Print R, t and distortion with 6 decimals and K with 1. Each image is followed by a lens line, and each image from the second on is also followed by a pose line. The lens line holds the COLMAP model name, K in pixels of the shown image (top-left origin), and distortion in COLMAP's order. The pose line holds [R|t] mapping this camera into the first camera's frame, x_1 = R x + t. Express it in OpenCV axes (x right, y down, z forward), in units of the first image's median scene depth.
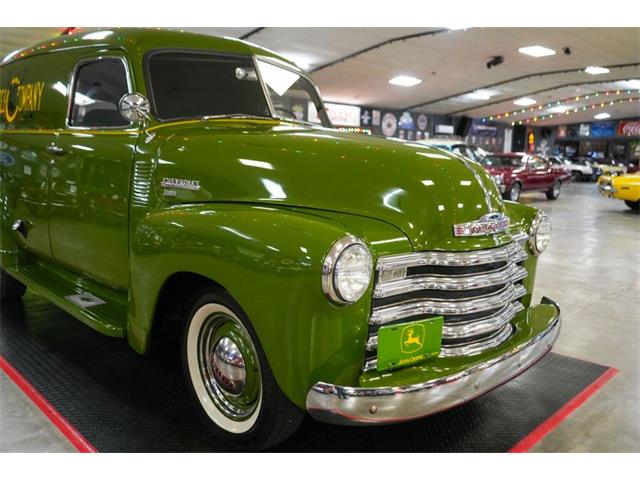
lens RADIAL K [[527.5, 0, 320.9], [0, 527.5, 243.2], [0, 0, 1]] dist [-0.006660, -0.000410]
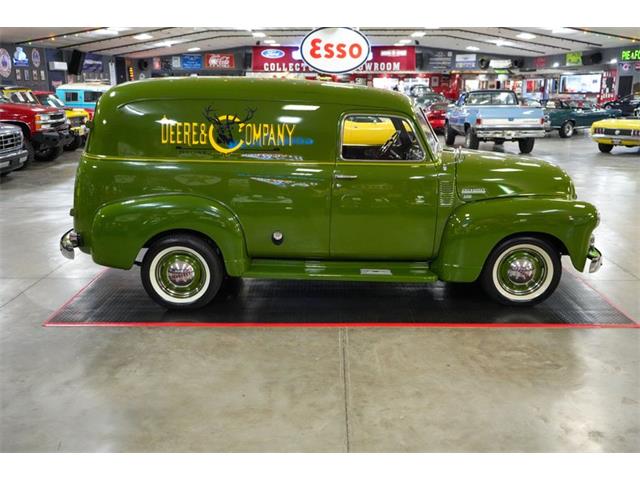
lens RADIAL K [[622.1, 0, 322.1], [0, 622.1, 240.6], [0, 0, 1]] dist [-0.007751, 0.005477]
pose [[0.706426, -0.189992, 0.681810, -0.410876], [0.125026, 0.981647, 0.144004, -0.060860], [-0.696657, -0.016485, 0.717215, -0.044220]]
